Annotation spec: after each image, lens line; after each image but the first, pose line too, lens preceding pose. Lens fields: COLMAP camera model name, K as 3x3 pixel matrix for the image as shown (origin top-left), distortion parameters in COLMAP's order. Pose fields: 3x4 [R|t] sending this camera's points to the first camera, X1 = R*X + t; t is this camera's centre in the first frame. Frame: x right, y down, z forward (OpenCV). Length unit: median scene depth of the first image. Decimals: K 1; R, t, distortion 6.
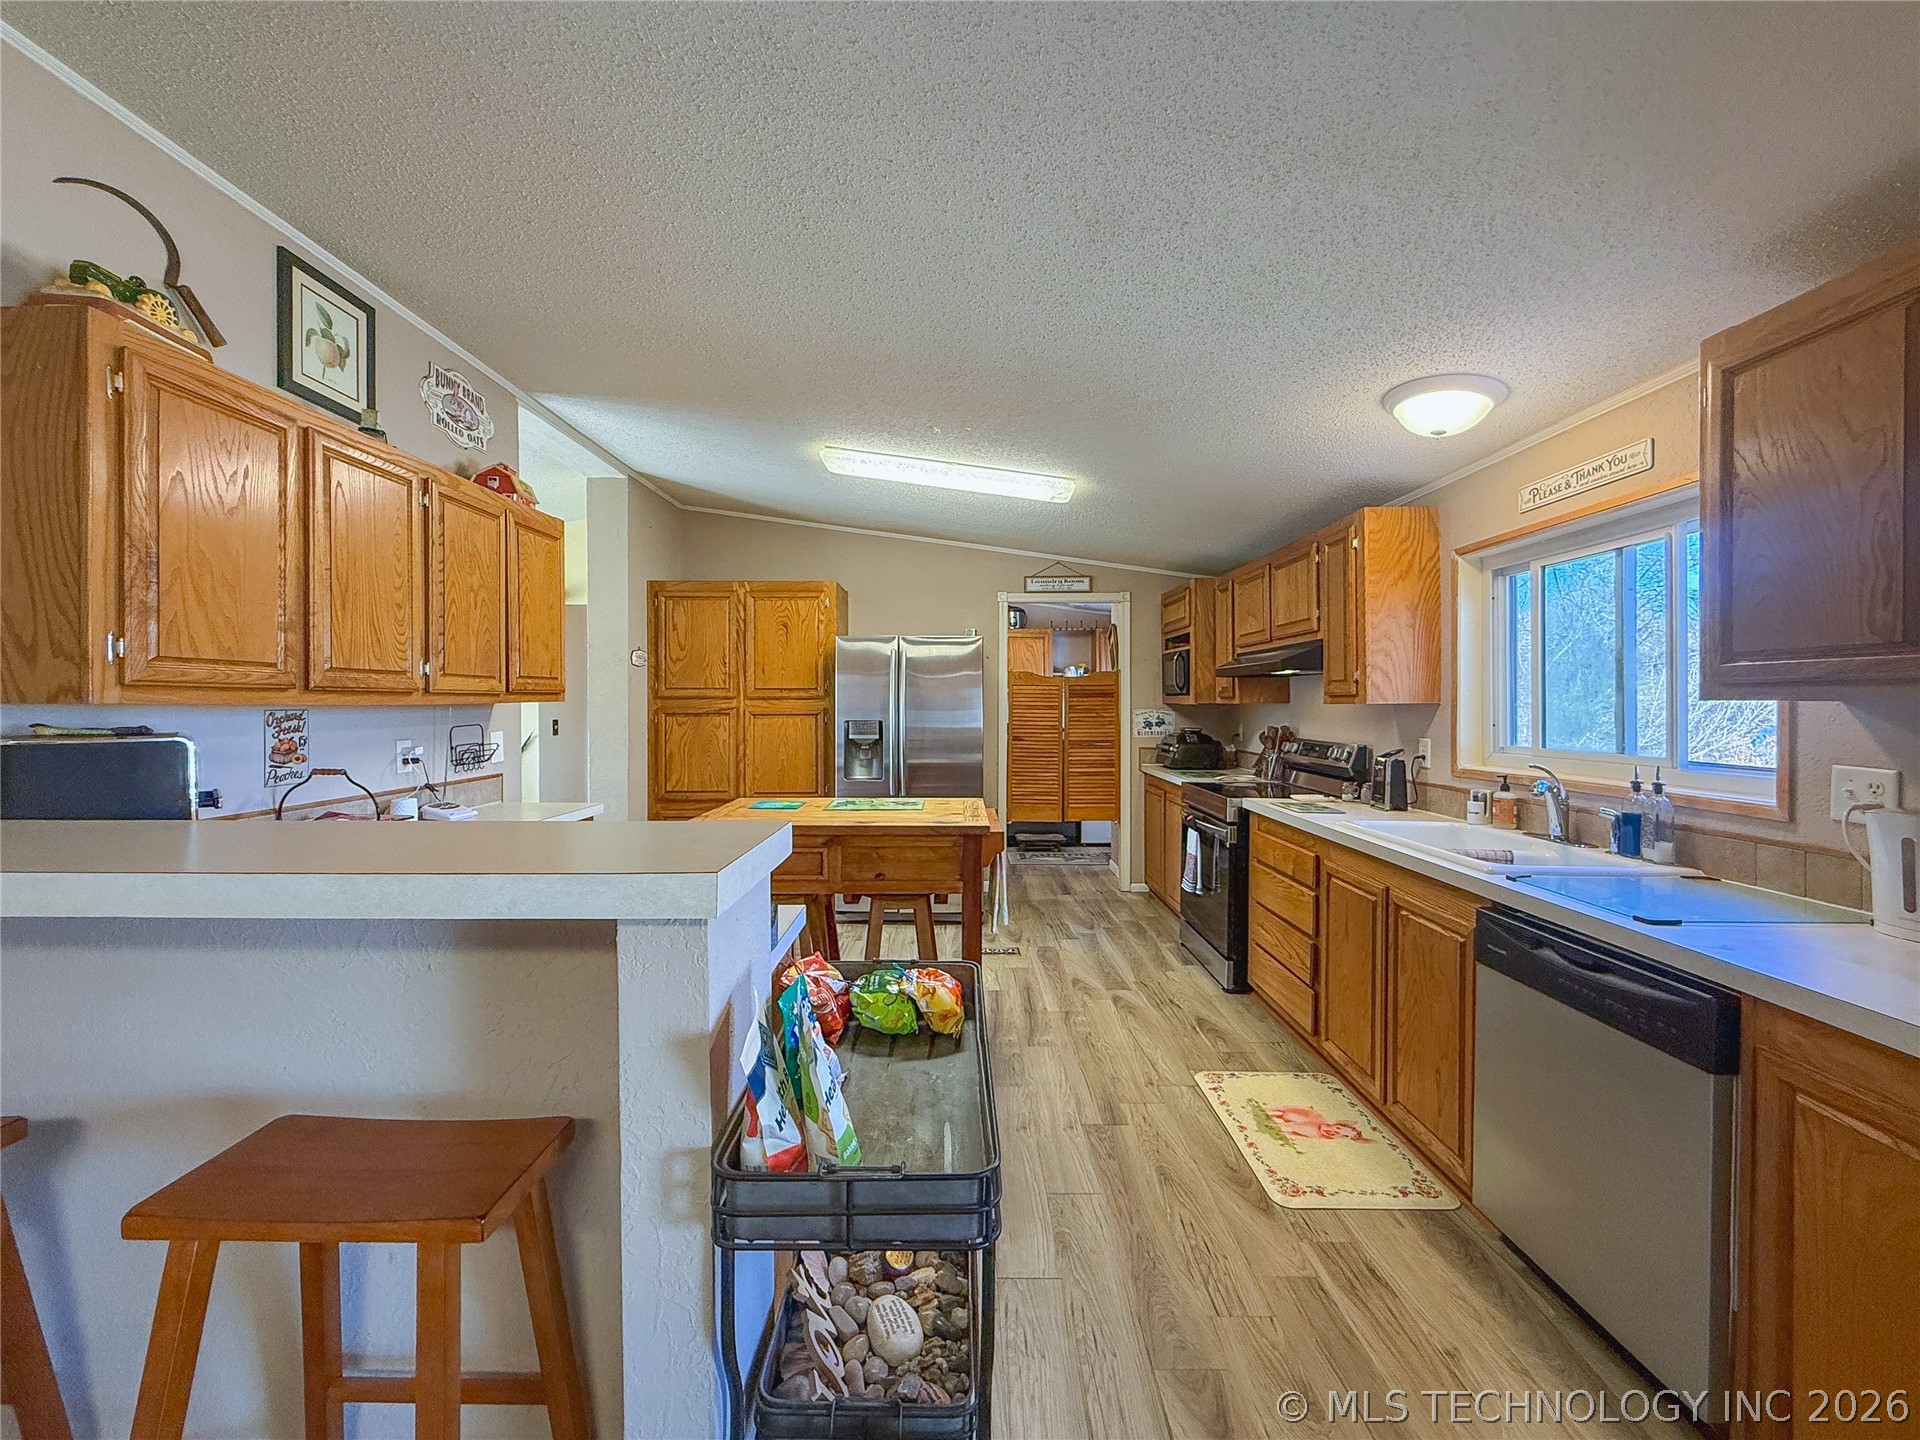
lens RADIAL K [[766.5, 0, 945.9], [0, 766.5, 708.8], [0, 0, 1]] dist [-0.001286, 0.000413]
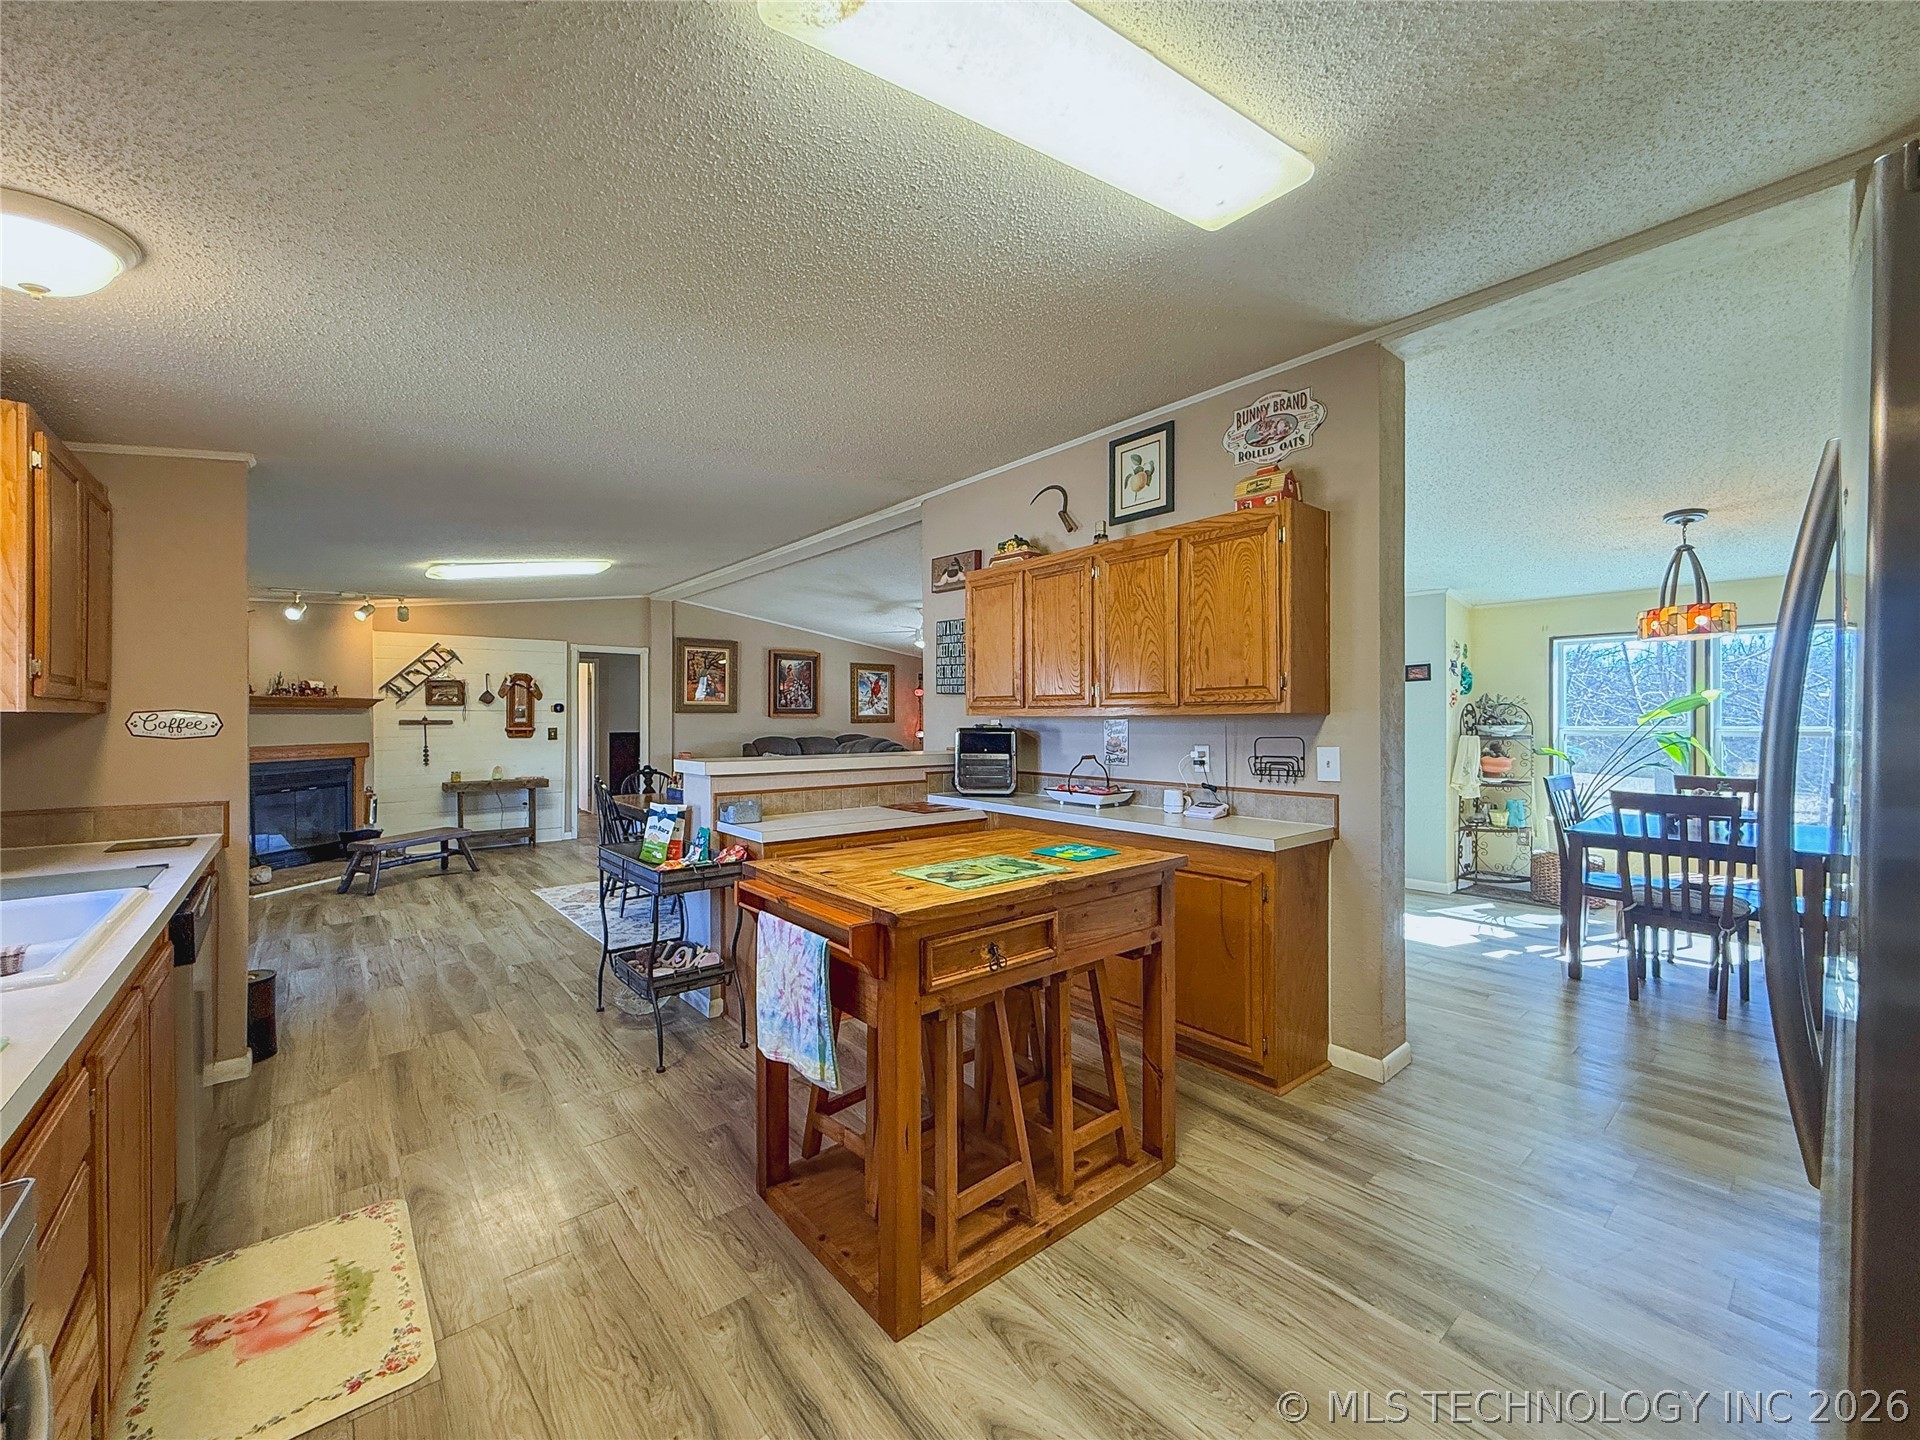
lens RADIAL K [[766.5, 0, 962.1], [0, 766.5, 736.2], [0, 0, 1]] dist [-0.001286, 0.000413]
pose [[-0.750538, 0.017846, -0.660587, 0.339382], [-0.003720, 0.999505, 0.031229, -0.009365], [0.660817, 0.025895, -0.750100, 1.427568]]
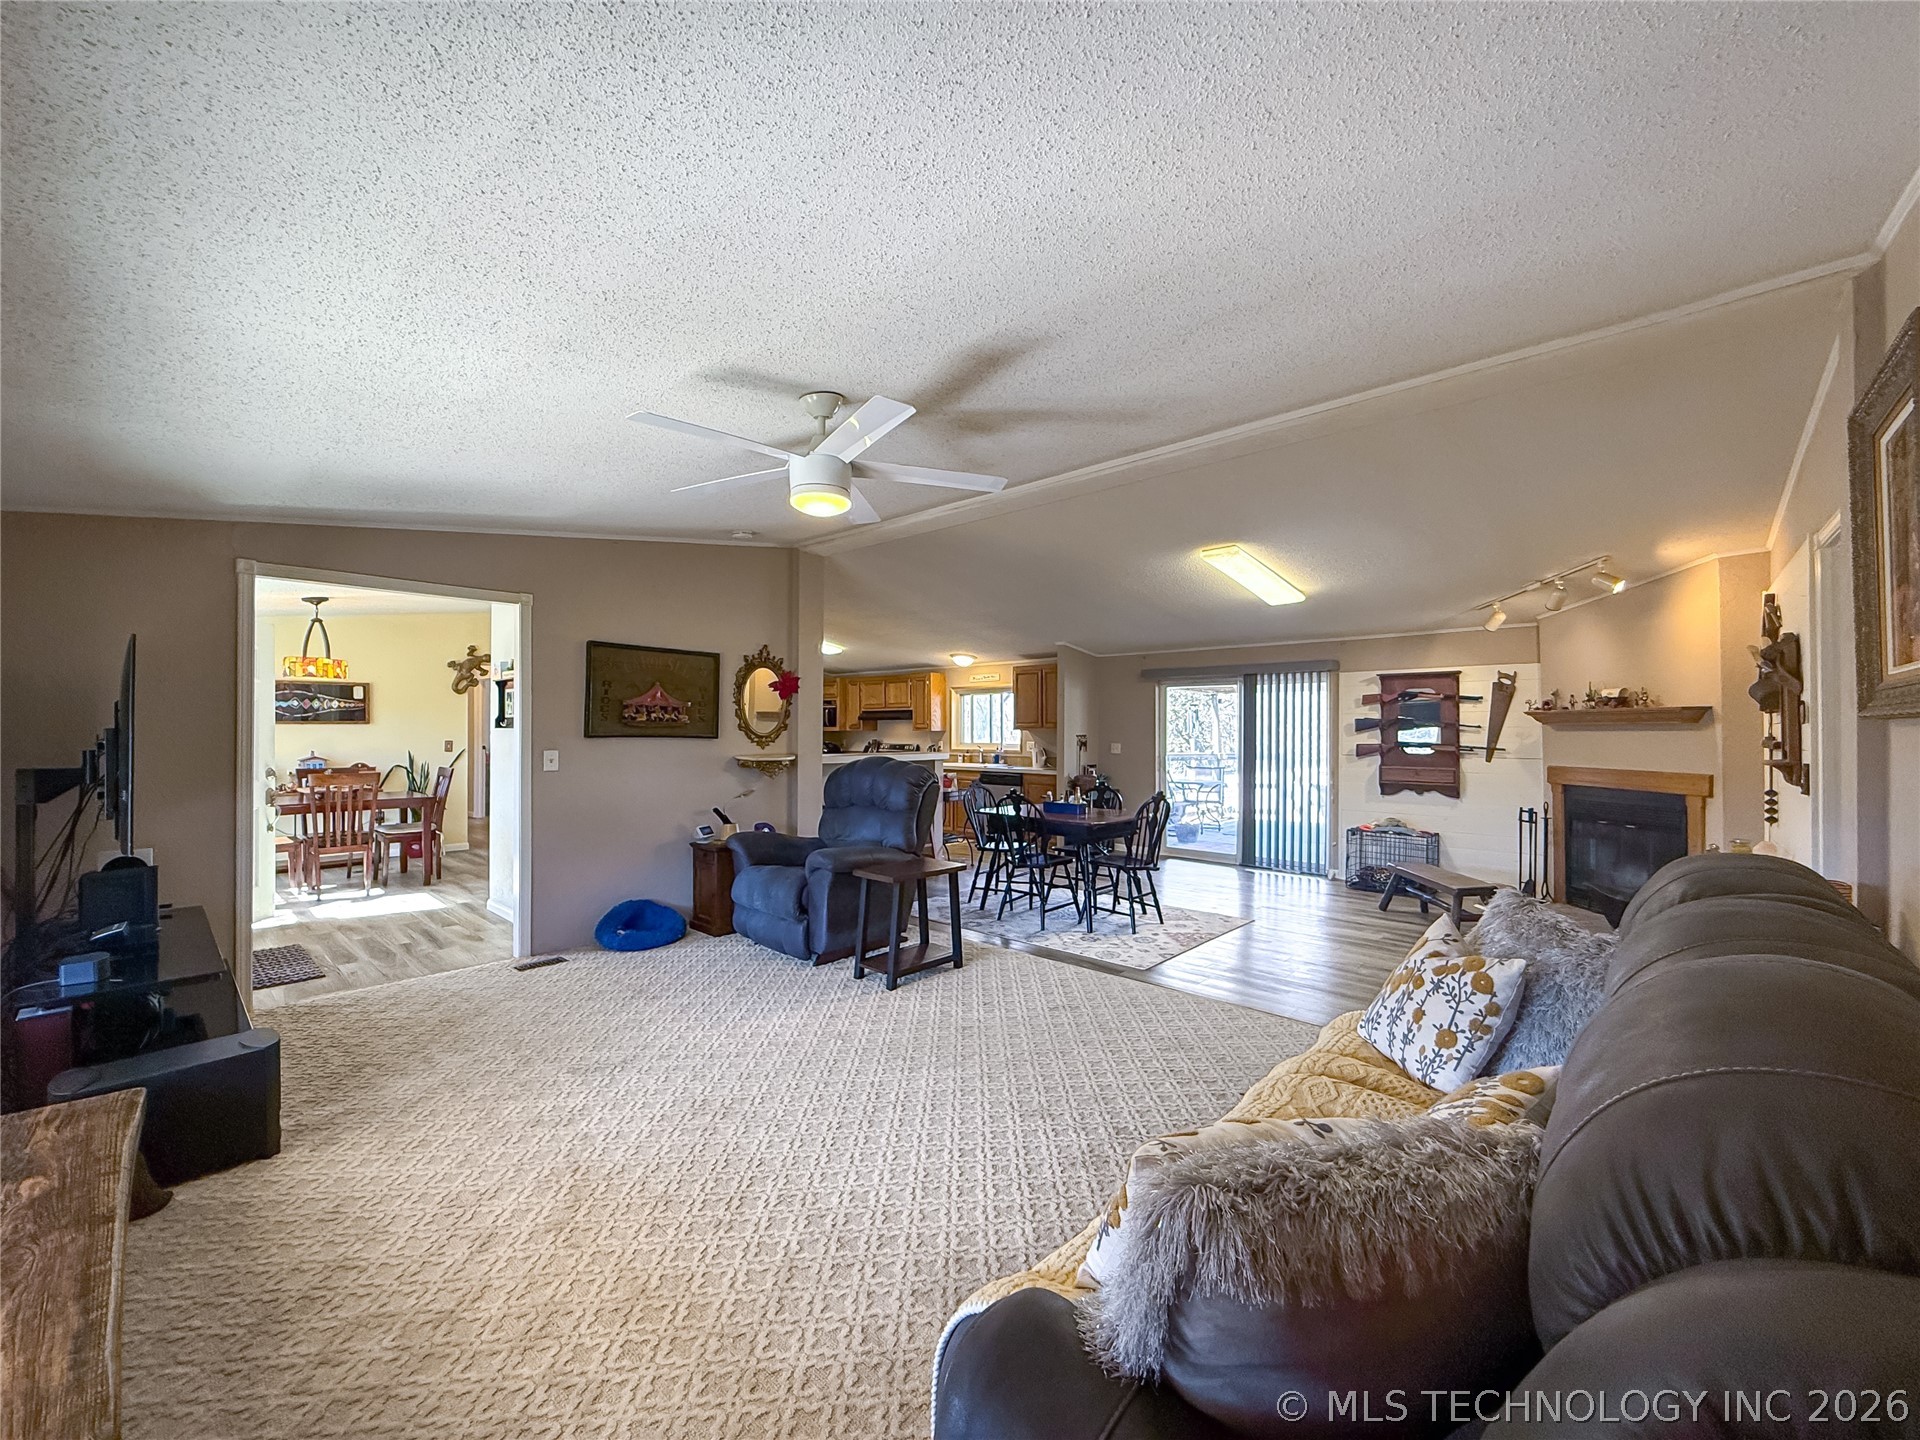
lens RADIAL K [[766.5, 0, 947.5], [0, 766.5, 729.2], [0, 0, 1]] dist [-0.001286, 0.000413]
pose [[0.672849, 0.005344, 0.739761, -1.795838], [-0.000001, 0.999974, -0.007223, 0.010218], [-0.739780, 0.004859, 0.672831, -1.247984]]
